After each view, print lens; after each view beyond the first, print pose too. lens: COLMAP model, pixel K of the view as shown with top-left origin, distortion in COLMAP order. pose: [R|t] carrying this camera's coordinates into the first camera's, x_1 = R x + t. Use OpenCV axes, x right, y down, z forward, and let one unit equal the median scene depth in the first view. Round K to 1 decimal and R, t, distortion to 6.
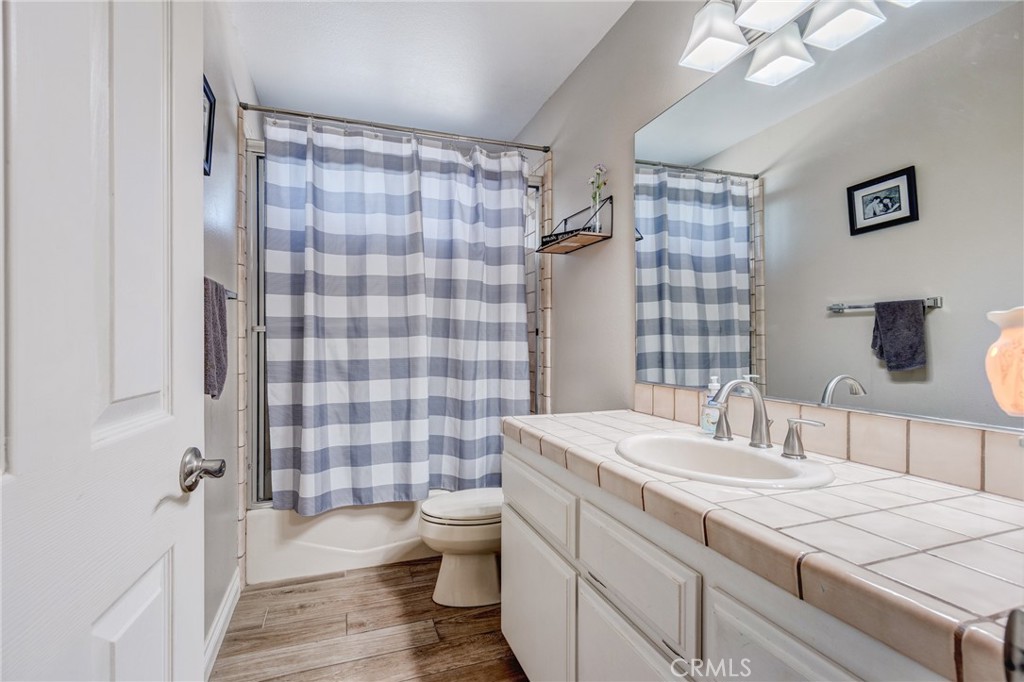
lens RADIAL K [[468.6, 0, 505.4], [0, 468.6, 342.4], [0, 0, 1]] dist [0.004409, -0.000375]
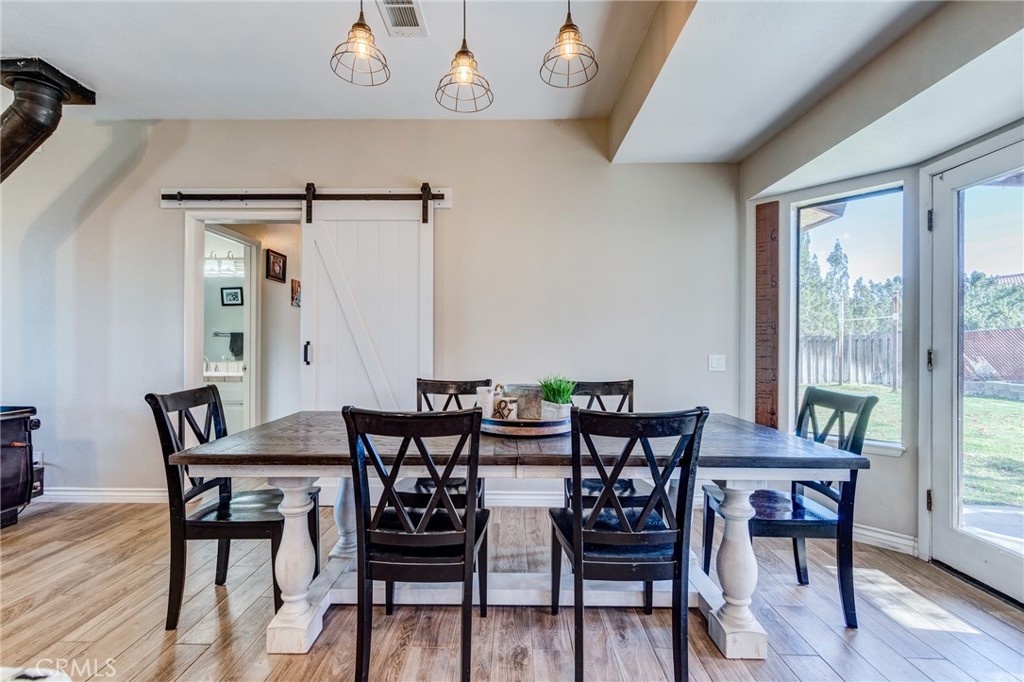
lens RADIAL K [[468.6, 0, 507.2], [0, 468.6, 342.4], [0, 0, 1]] dist [0.004409, -0.000375]
pose [[0.353698, -0.000319, 0.935359, -1.268407], [-0.000985, 0.999999, 0.000713, -0.029924], [-0.935359, -0.001174, 0.353698, -1.559971]]
